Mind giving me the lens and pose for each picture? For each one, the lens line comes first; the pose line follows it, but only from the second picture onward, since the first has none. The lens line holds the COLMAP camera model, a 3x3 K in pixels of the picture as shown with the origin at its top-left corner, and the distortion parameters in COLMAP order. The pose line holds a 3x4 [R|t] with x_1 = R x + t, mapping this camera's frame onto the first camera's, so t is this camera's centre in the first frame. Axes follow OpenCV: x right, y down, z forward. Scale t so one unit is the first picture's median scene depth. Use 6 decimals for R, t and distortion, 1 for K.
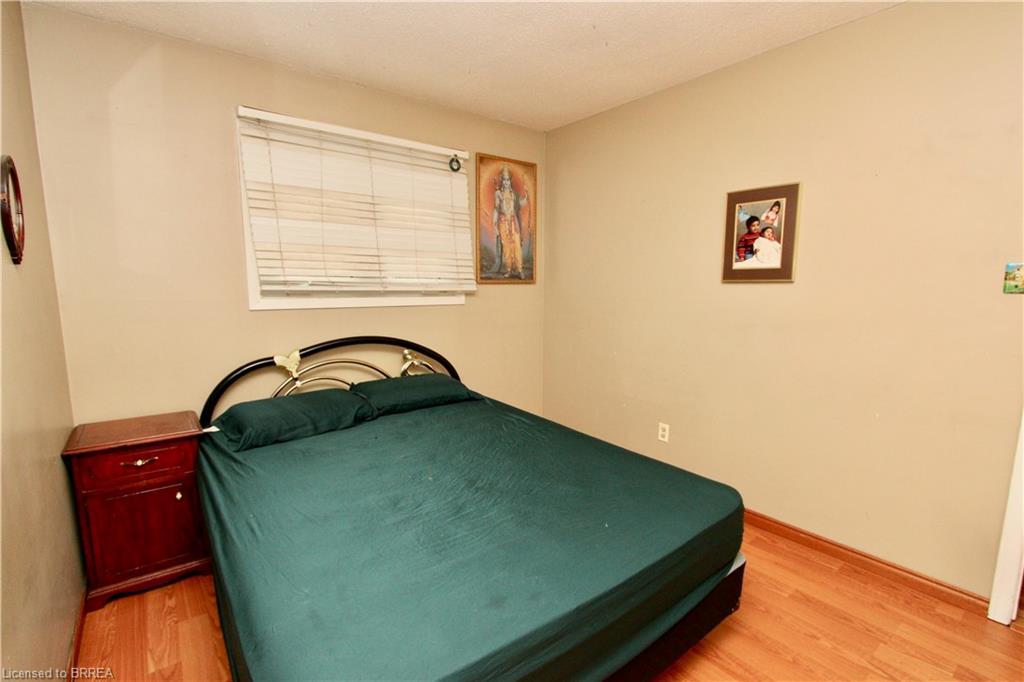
lens RADIAL K [[485.3, 0, 516.6], [0, 485.3, 353.9], [0, 0, 1]] dist [-0.018630, 0.000707]
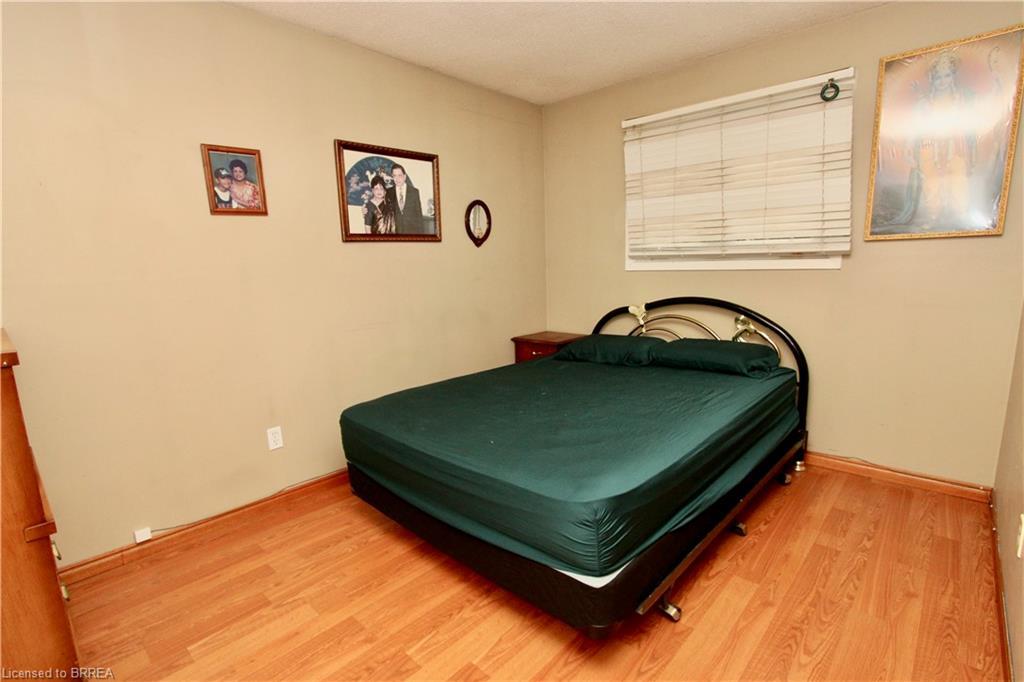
lens RADIAL K [[473.2, 0, 521.4], [0, 473.2, 353.3], [0, 0, 1]] dist [-0.020304, 0.000852]
pose [[0.164177, 0.173717, -0.971014, 0.660451], [-0.115141, 0.981017, 0.156038, -0.031948], [0.979688, 0.086186, 0.181062, 0.431671]]
